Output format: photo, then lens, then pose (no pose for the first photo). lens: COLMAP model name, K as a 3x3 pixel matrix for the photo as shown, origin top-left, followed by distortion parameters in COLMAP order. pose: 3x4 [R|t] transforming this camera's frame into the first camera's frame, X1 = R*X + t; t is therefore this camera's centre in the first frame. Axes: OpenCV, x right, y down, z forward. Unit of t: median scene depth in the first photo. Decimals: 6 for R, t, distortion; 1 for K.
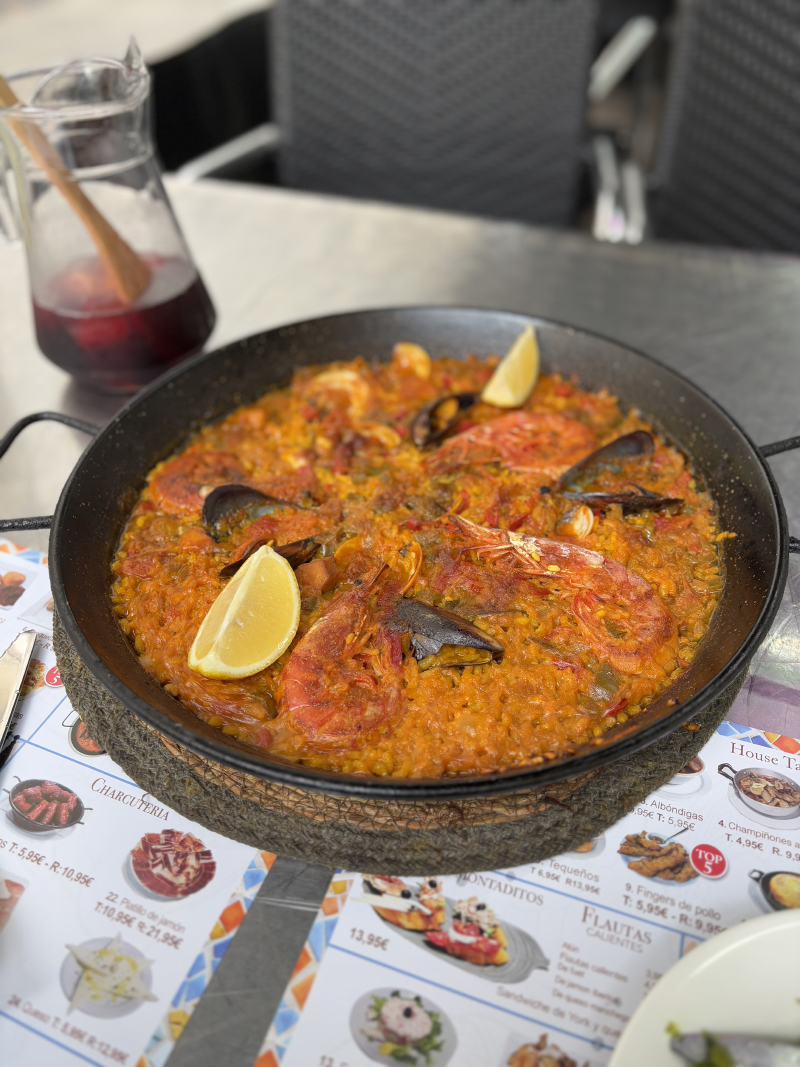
lens RADIAL K [[817.6, 0, 402.8], [0, 817.6, 533.0], [0, 0, 1]] dist [0.005577, 0.000821]
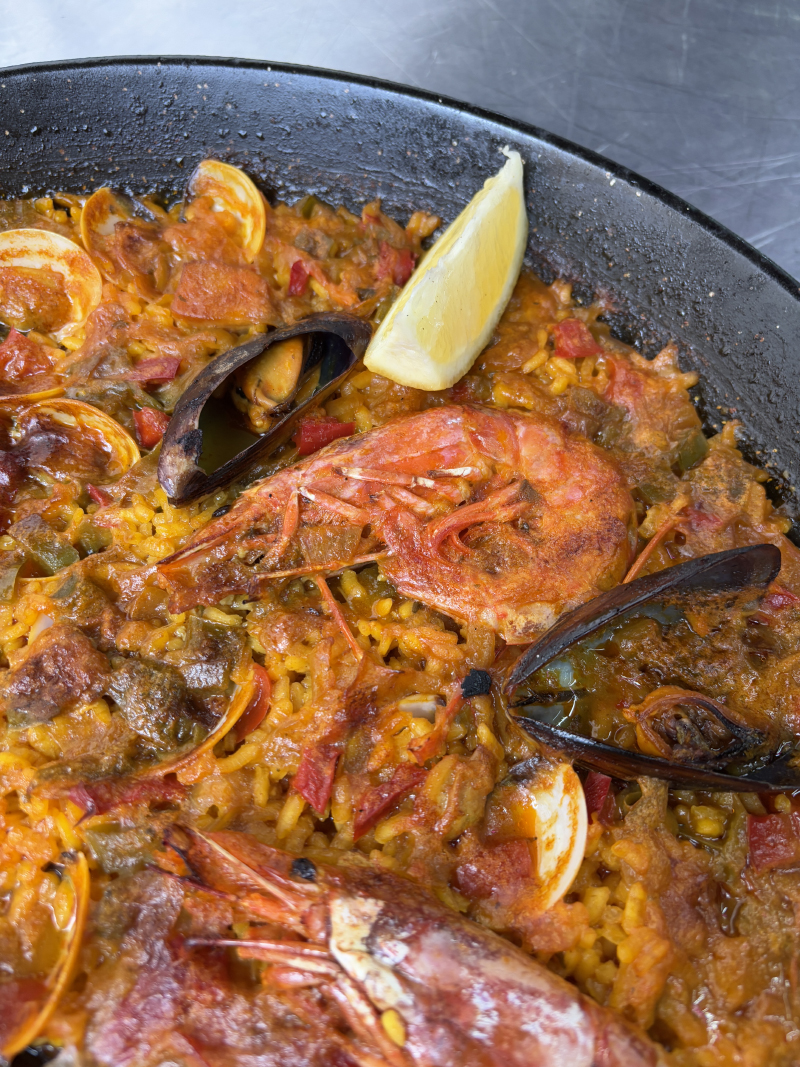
lens RADIAL K [[817.6, 0, 402.0], [0, 817.6, 532.4], [0, 0, 1]] dist [0.005577, 0.000821]
pose [[0.995527, 0.086666, 0.037608, 0.113631], [-0.094056, 0.946601, 0.308383, -0.219718], [-0.008874, -0.310541, 0.950519, 0.629761]]
